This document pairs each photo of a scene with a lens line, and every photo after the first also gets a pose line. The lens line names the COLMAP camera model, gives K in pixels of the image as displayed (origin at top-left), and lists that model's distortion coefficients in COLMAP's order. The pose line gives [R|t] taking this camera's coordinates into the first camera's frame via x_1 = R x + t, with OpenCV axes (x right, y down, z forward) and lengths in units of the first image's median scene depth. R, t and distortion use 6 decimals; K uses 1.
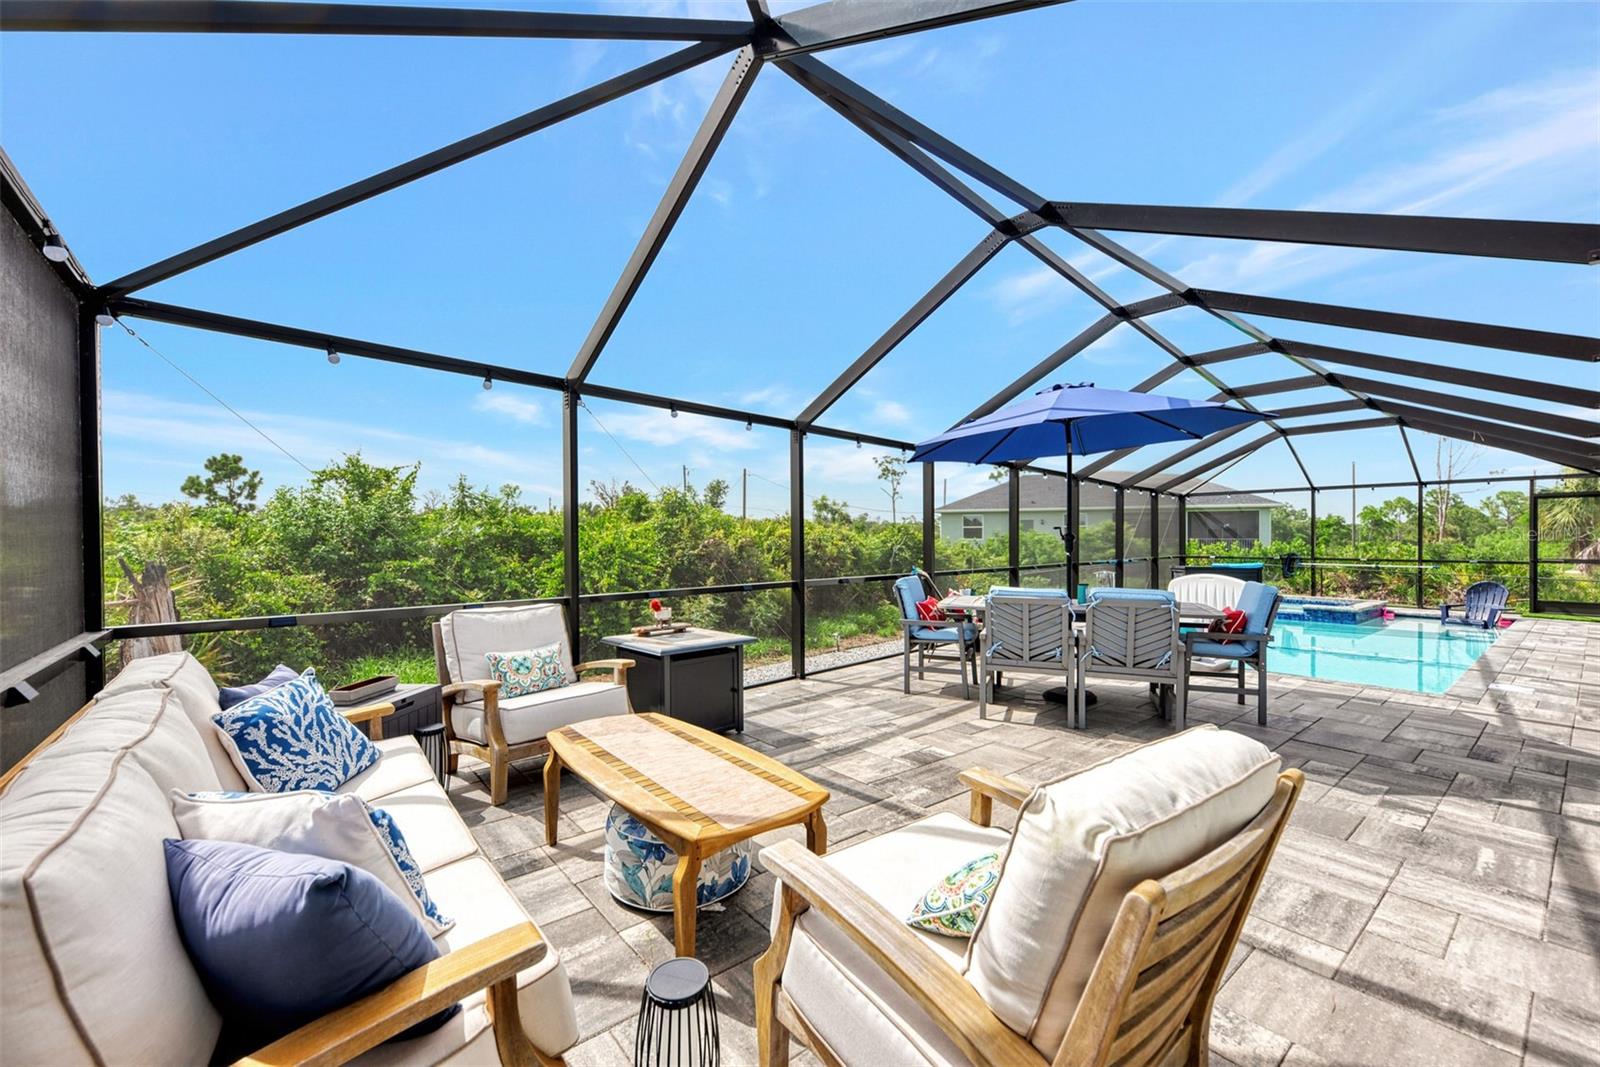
lens RADIAL K [[677.9, 0, 770.9], [0, 677.9, 543.1], [0, 0, 1]] dist [-0.000280, -0.000534]
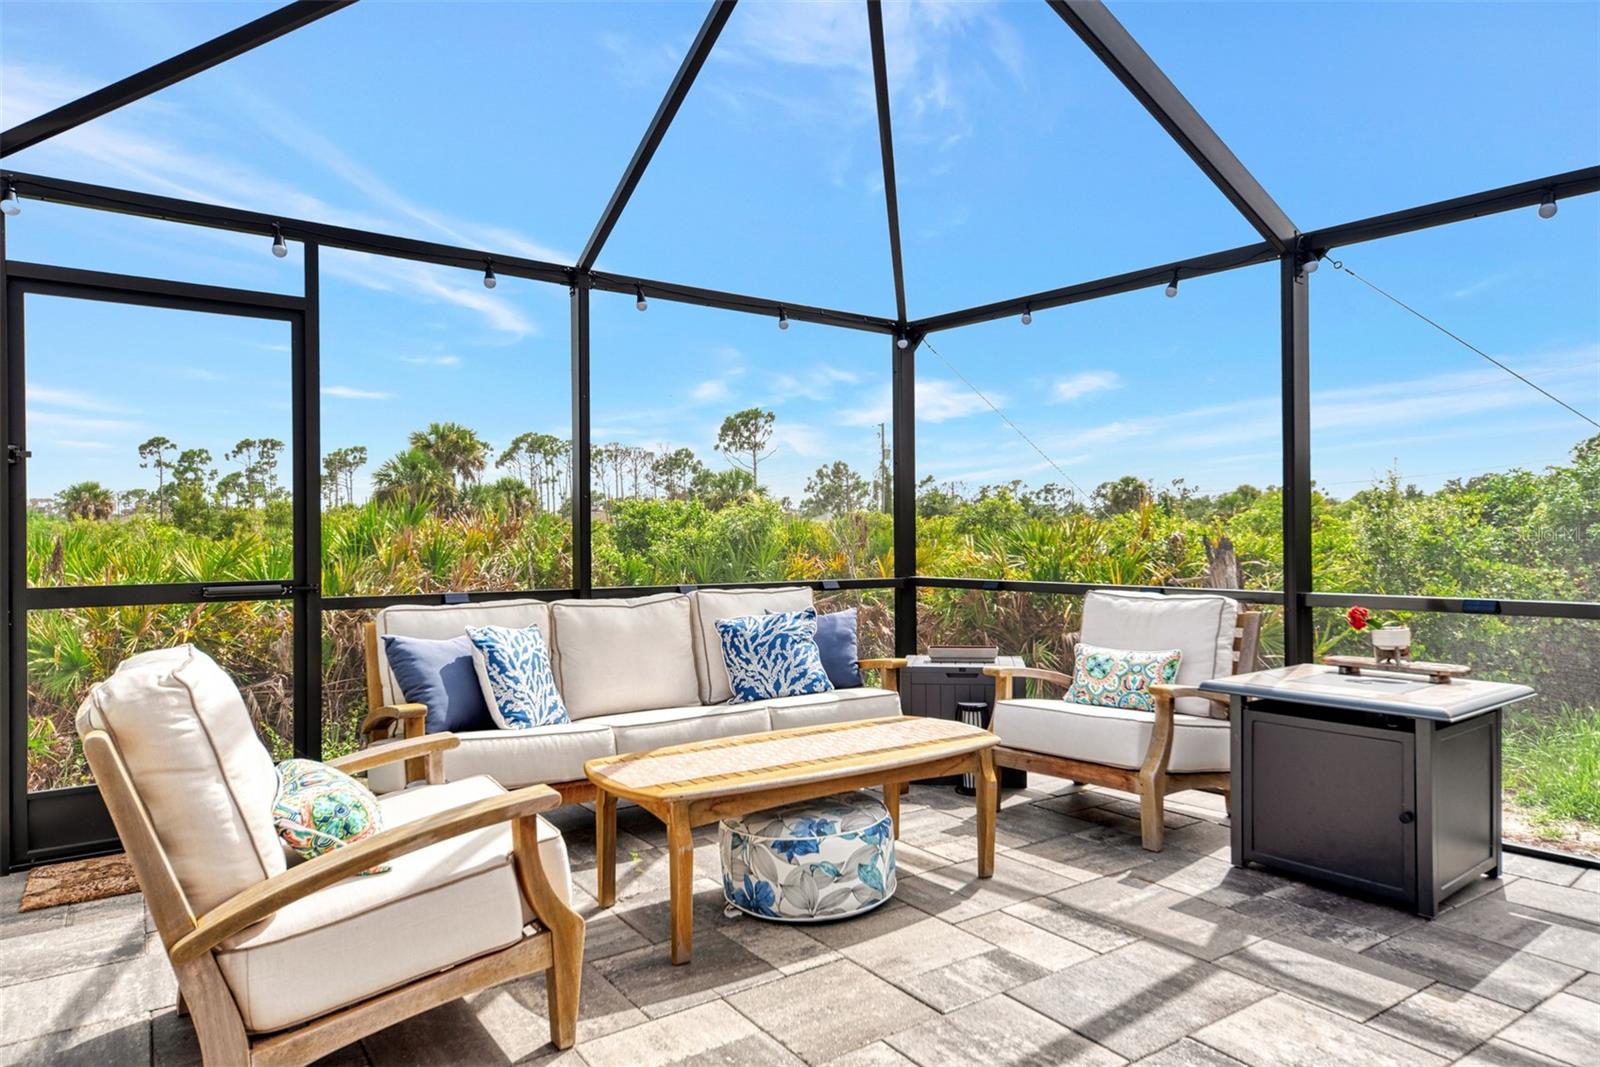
lens RADIAL K [[969.2, 0, 805.1], [0, 969.2, 530.8], [0, 0, 1]] dist [-0.004541, 0.024272]
pose [[-0.070926, -0.000556, -0.997481, 0.905107], [-0.002892, 0.999996, -0.000352, 0.038401], [0.997477, 0.002860, -0.070928, 0.926495]]
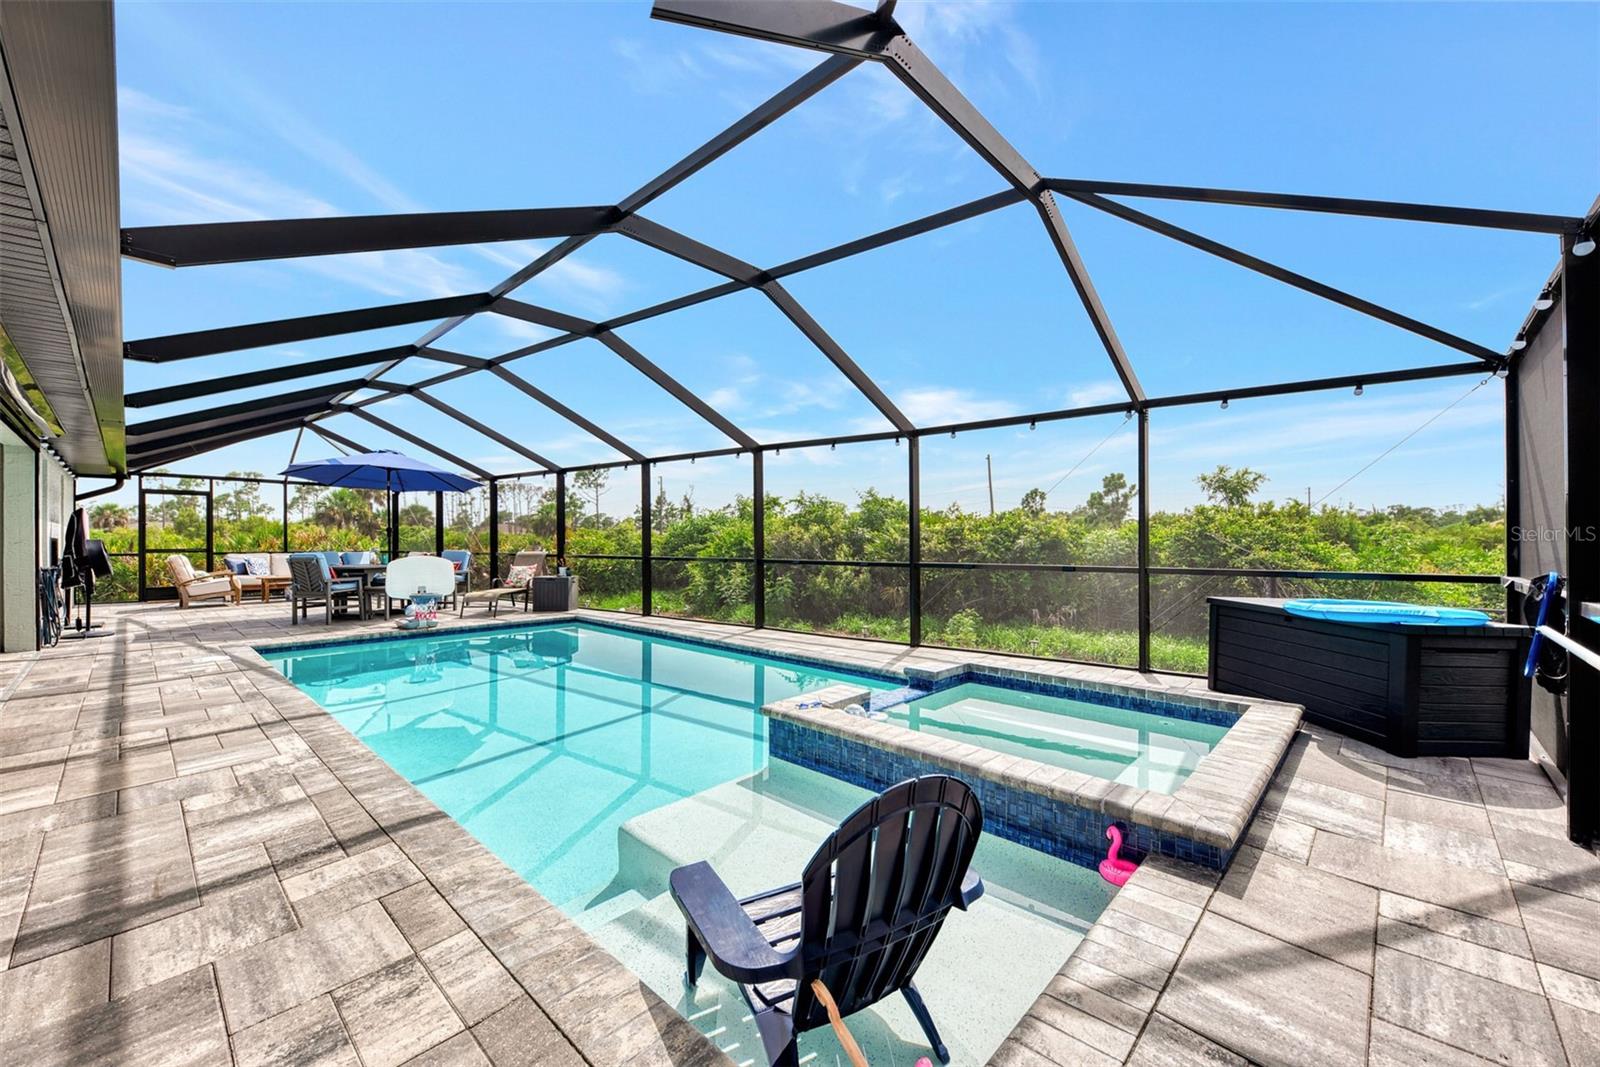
lens RADIAL K [[626.2, 0, 804.0], [0, 626.2, 541.2], [0, 0, 1]] dist [0.001209, -0.000309]
pose [[0.140709, 0.004664, -0.990040, 4.280180], [-0.009153, 0.999952, 0.003410, 0.006344], [0.990009, 0.008582, 0.140745, 3.452768]]
